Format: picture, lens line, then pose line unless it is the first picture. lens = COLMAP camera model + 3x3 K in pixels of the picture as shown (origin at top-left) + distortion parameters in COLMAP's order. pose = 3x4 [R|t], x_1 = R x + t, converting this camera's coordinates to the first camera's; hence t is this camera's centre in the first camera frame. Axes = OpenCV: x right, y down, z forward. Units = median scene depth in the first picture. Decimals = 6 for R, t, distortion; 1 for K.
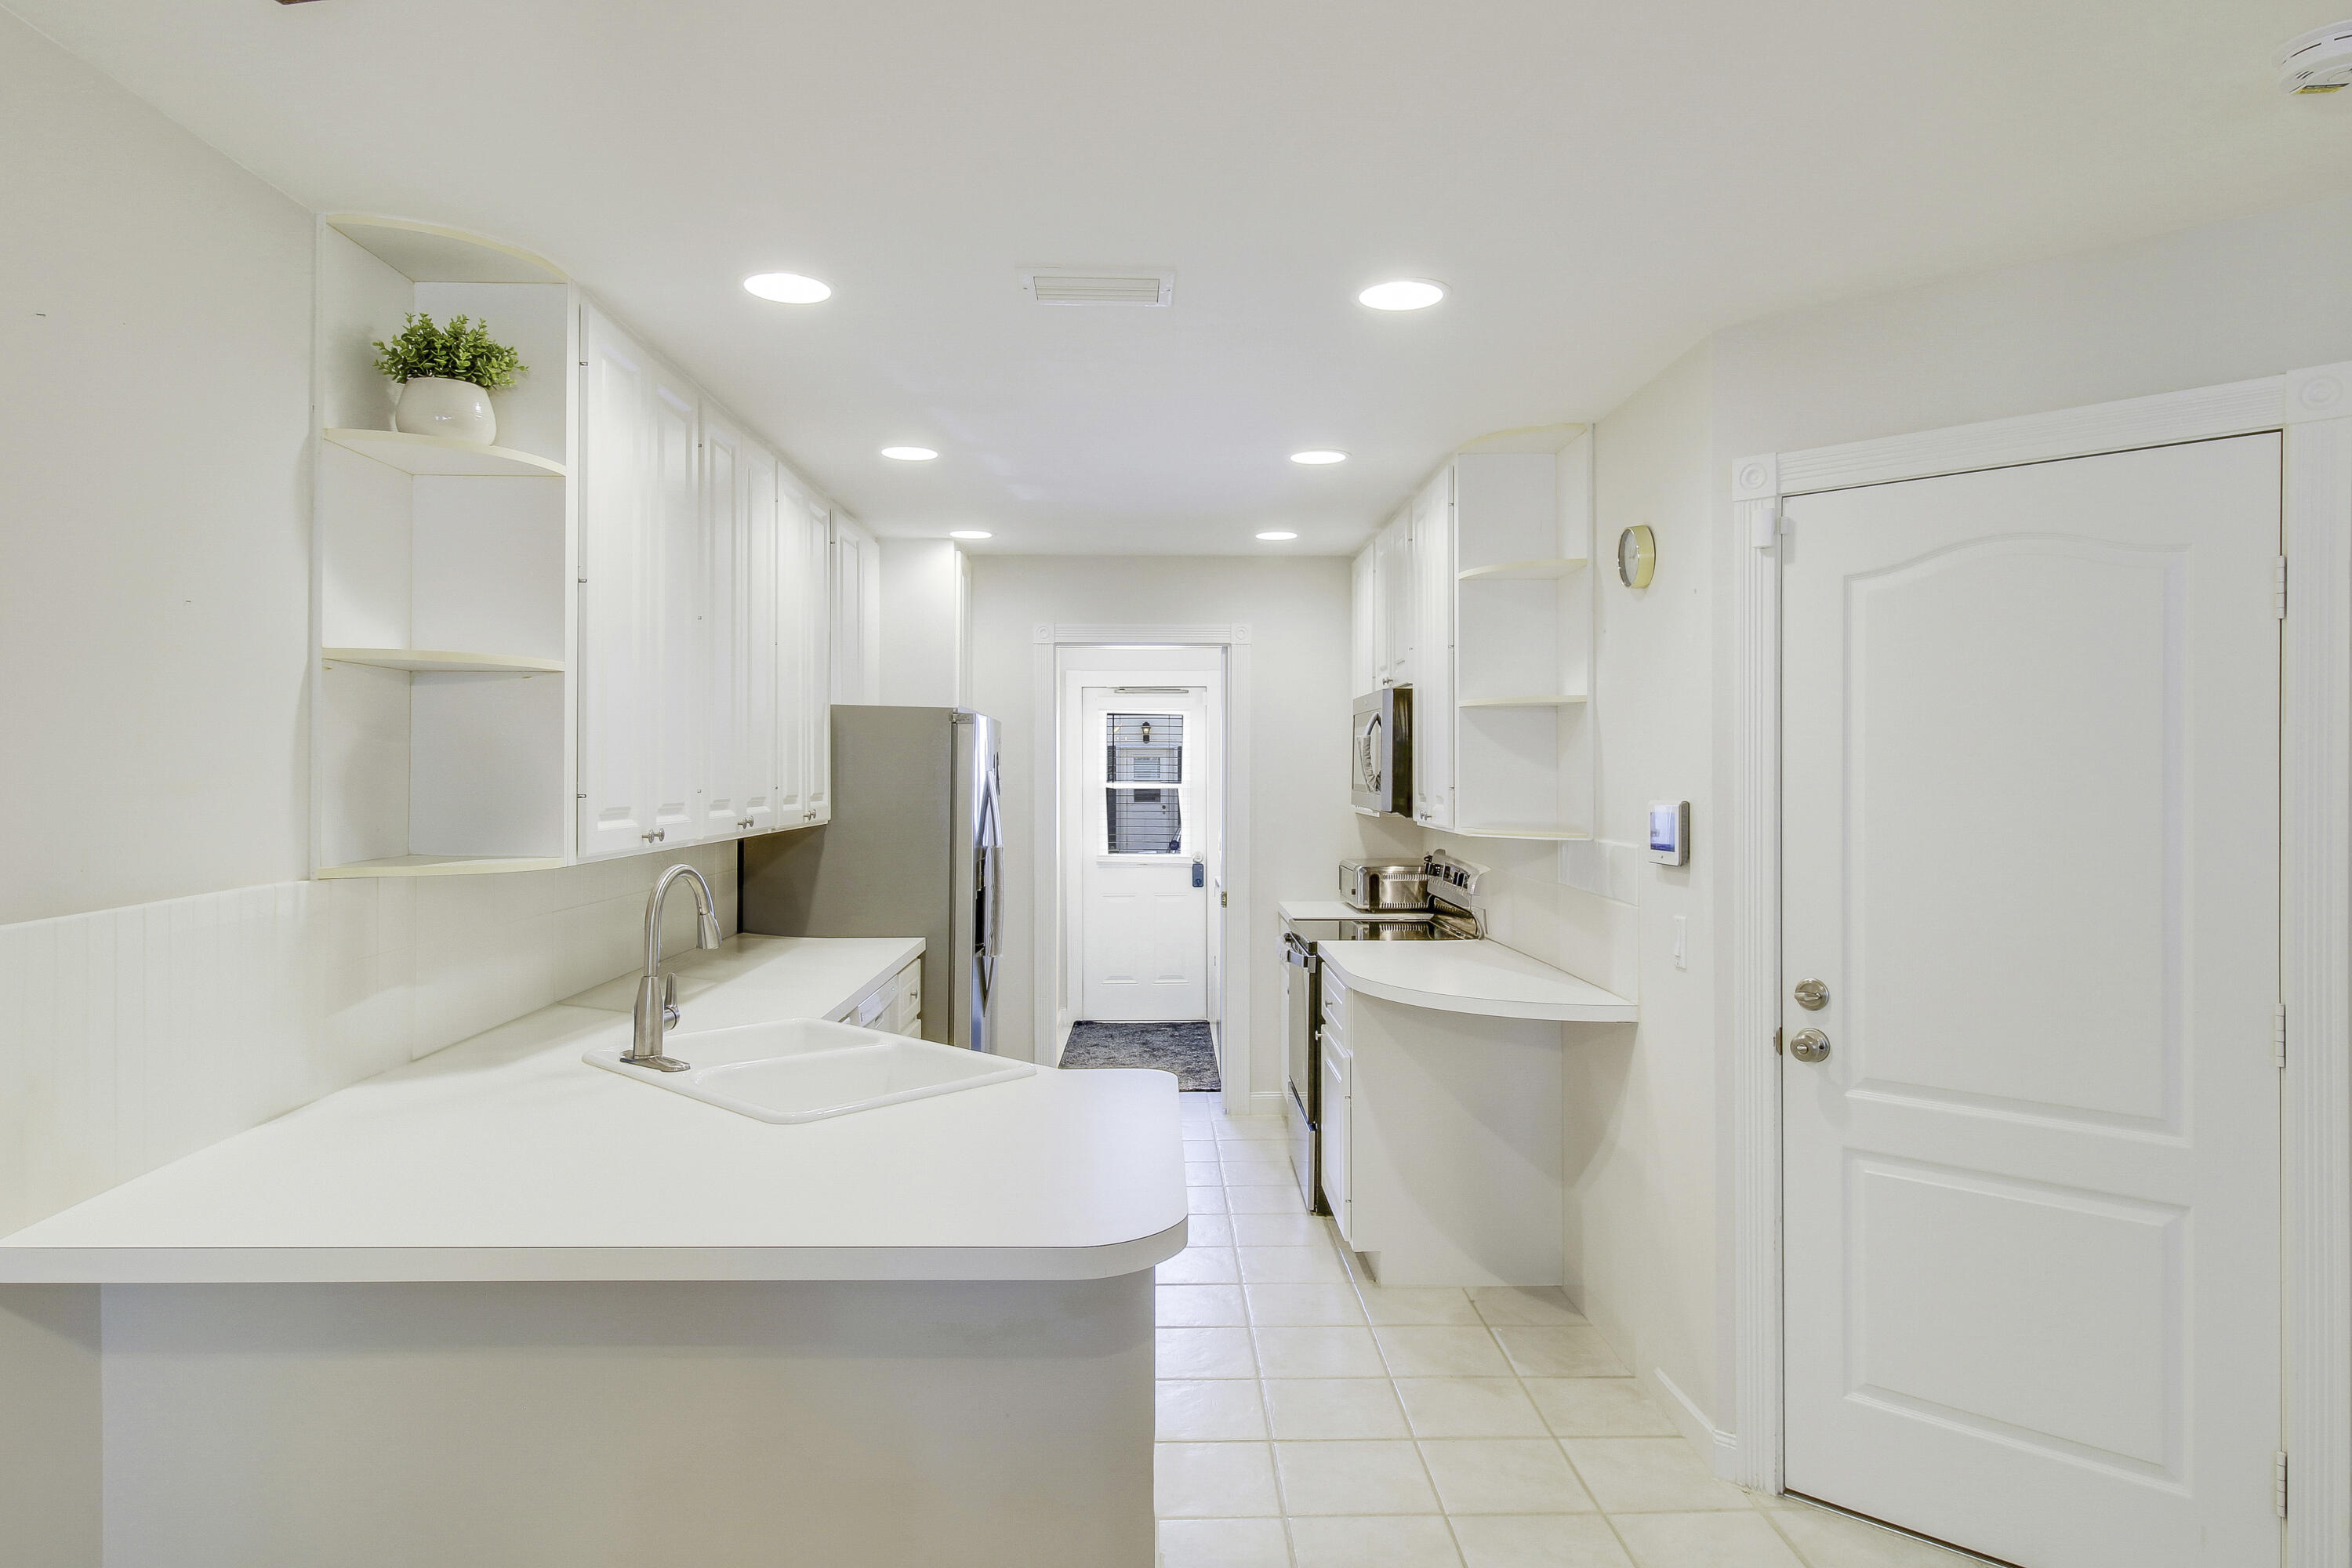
lens RADIAL K [[1399.0, 0, 1187.9], [0, 1399.0, 759.4], [0, 0, 1]] dist [-0.016251, 0.000351]
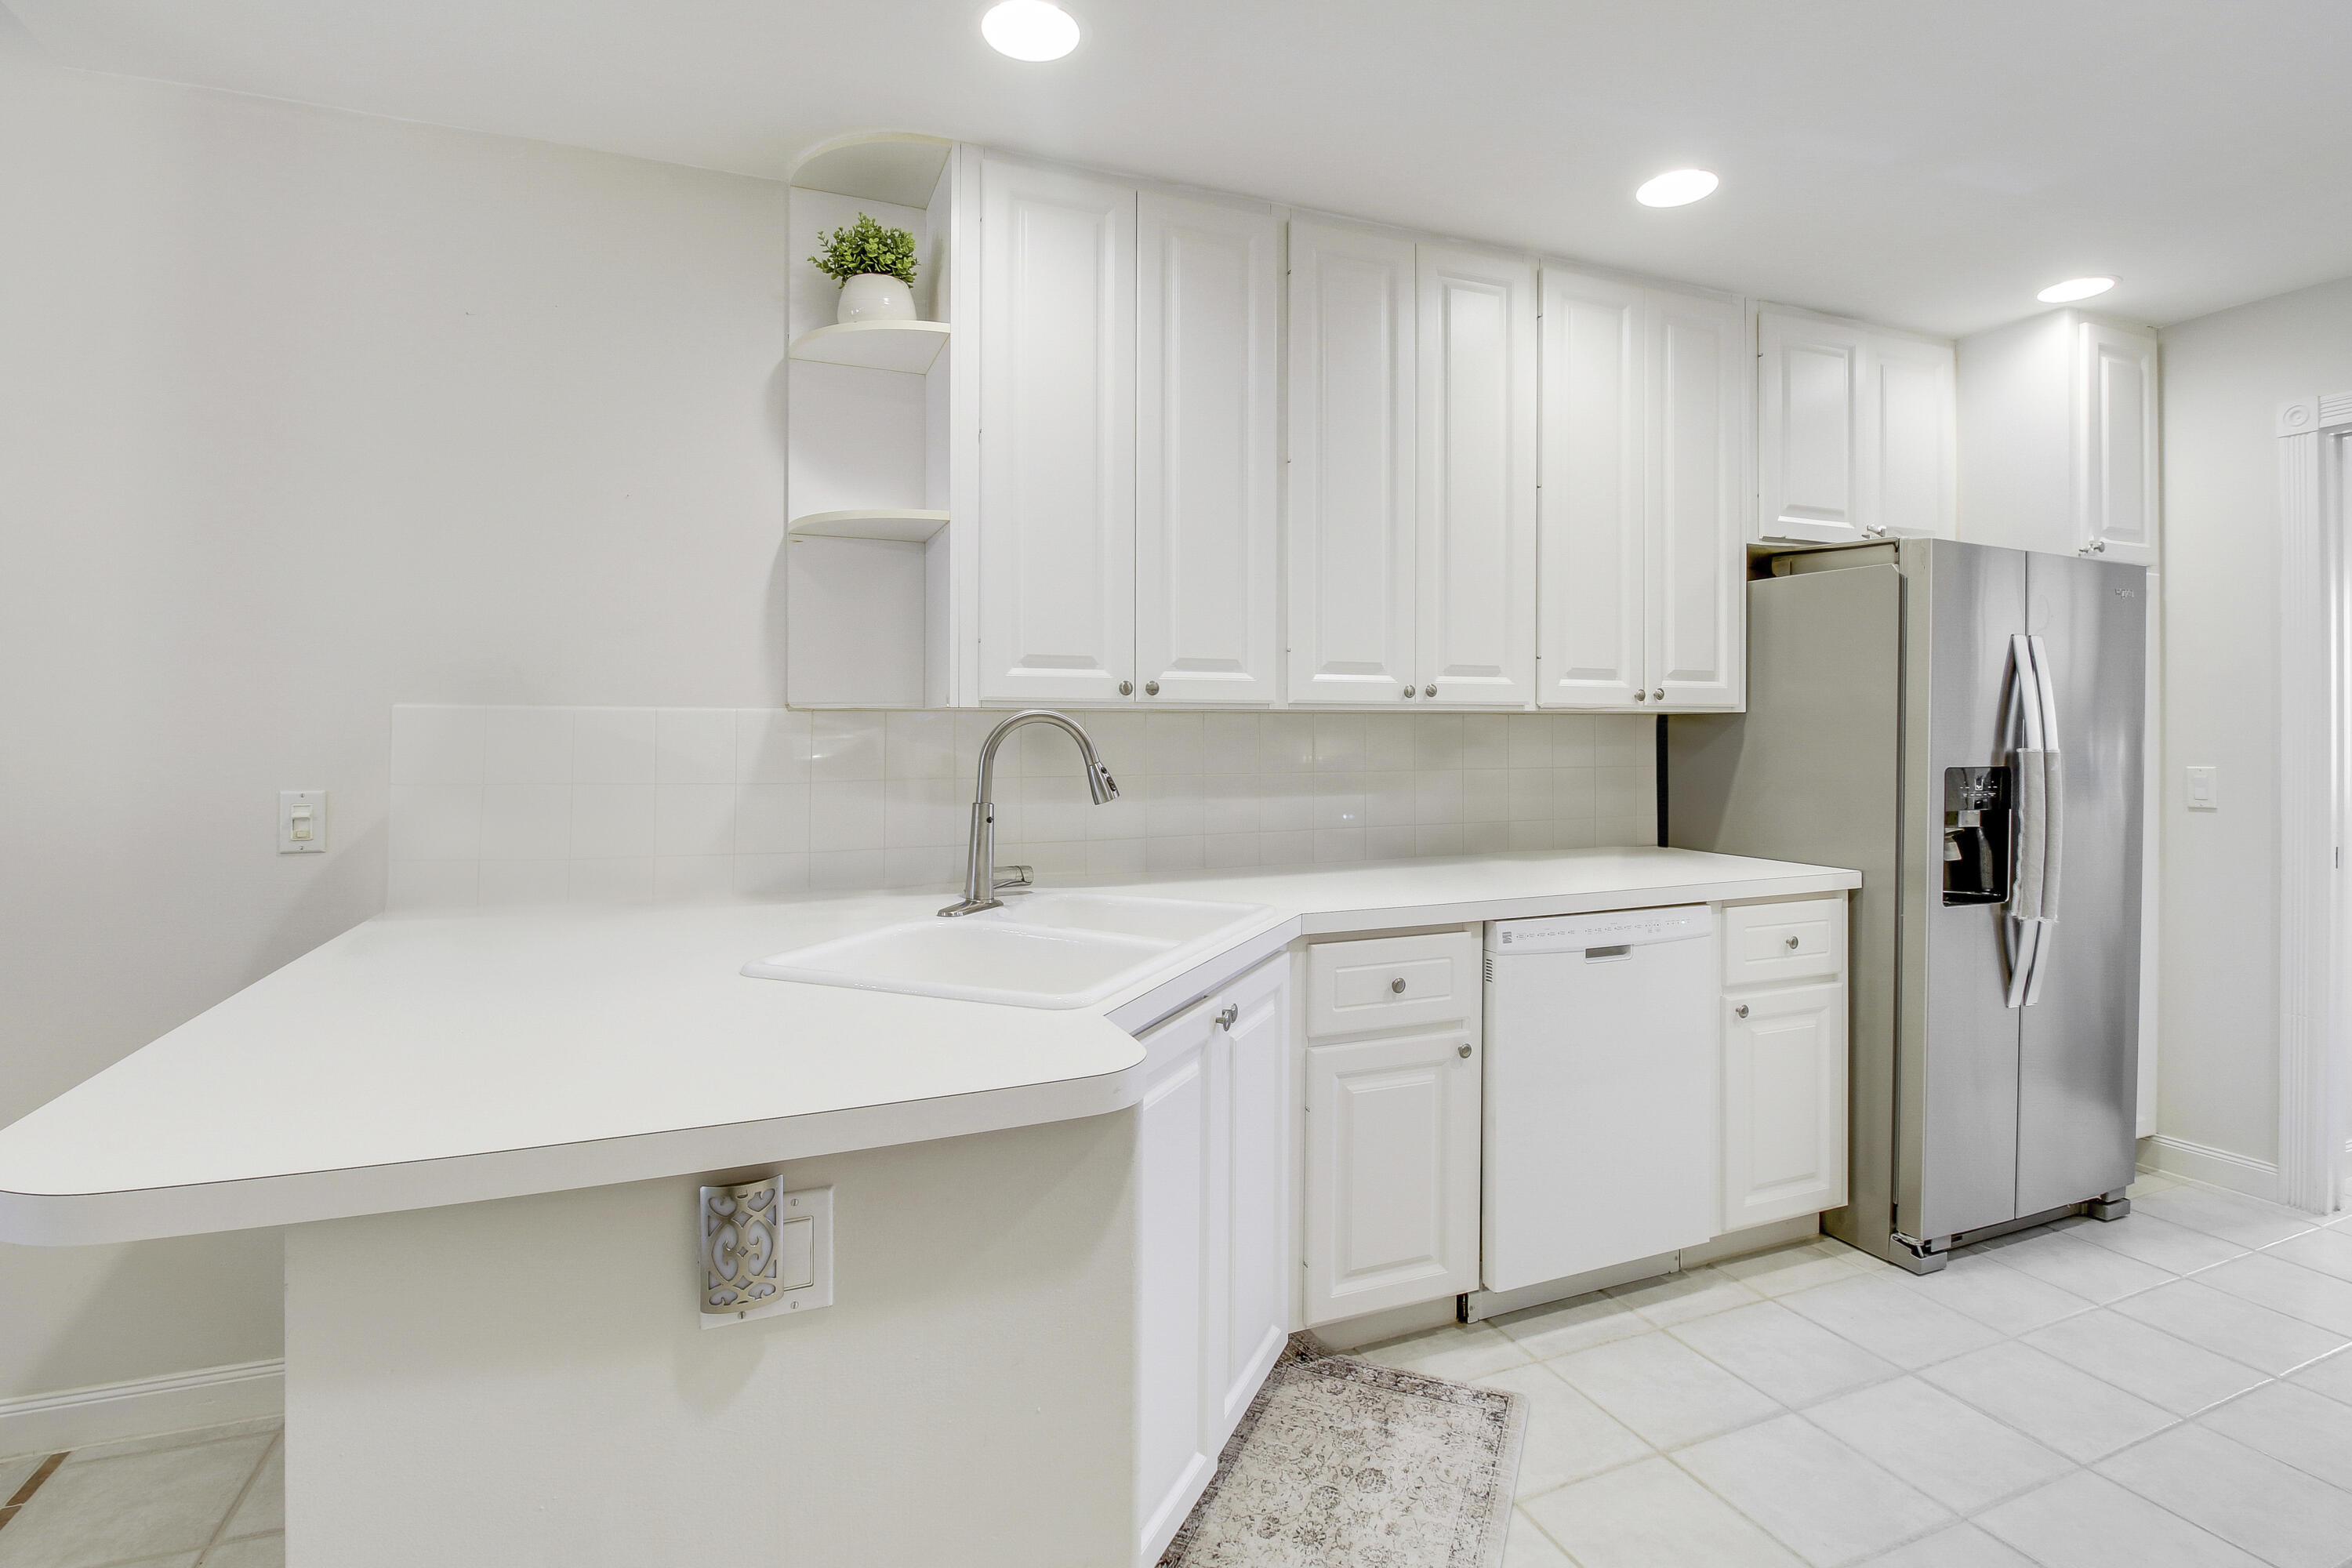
lens RADIAL K [[1113.4, 0, 1175.4], [0, 1113.4, 738.3], [0, 0, 1]] dist [-0.000180, -0.011722]
pose [[0.352581, 0.002072, -0.935779, 0.364549], [0.008805, 0.999946, 0.005531, 0.090989], [0.935740, -0.010190, 0.352544, 0.793868]]
